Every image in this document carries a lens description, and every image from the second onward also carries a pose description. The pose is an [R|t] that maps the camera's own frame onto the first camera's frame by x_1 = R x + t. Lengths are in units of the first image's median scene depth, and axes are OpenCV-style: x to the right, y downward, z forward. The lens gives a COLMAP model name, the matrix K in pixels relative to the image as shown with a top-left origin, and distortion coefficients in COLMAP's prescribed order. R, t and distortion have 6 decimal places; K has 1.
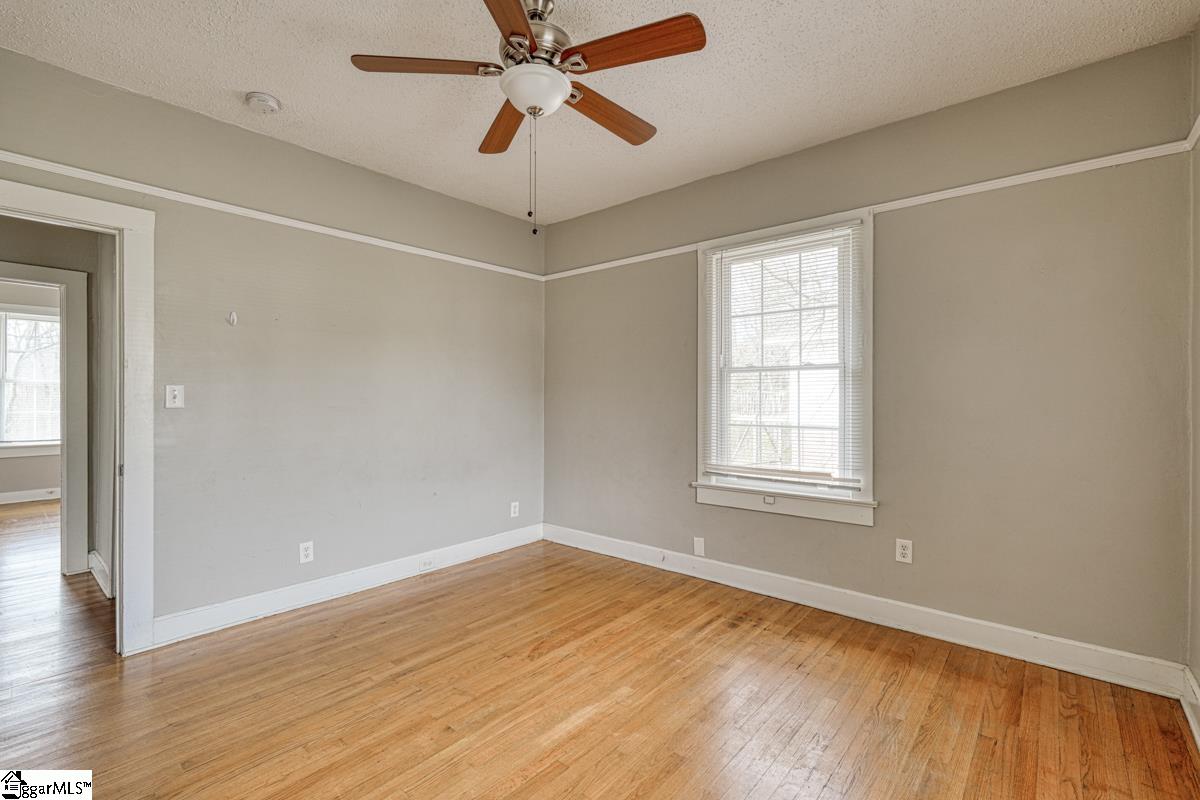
lens RADIAL K [[528.1, 0, 590.9], [0, 528.1, 396.1], [0, 0, 1]] dist [0.003764, -0.000052]
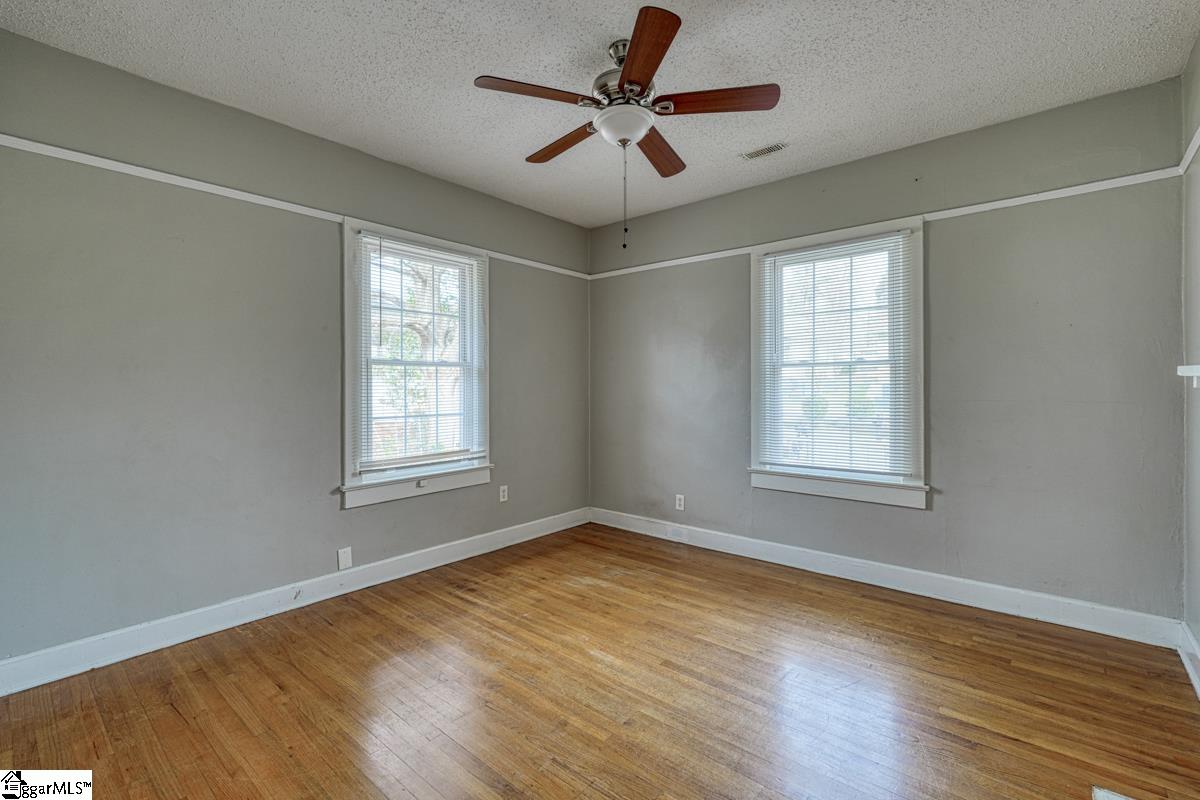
lens RADIAL K [[528.1, 0, 605.1], [0, 528.1, 389.5], [0, 0, 1]] dist [0.003764, -0.000052]
pose [[-0.011324, -0.001373, 0.999935, -0.847097], [0.002017, 0.999997, 0.001396, 0.000994], [-0.999934, 0.002033, -0.011321, 0.705414]]
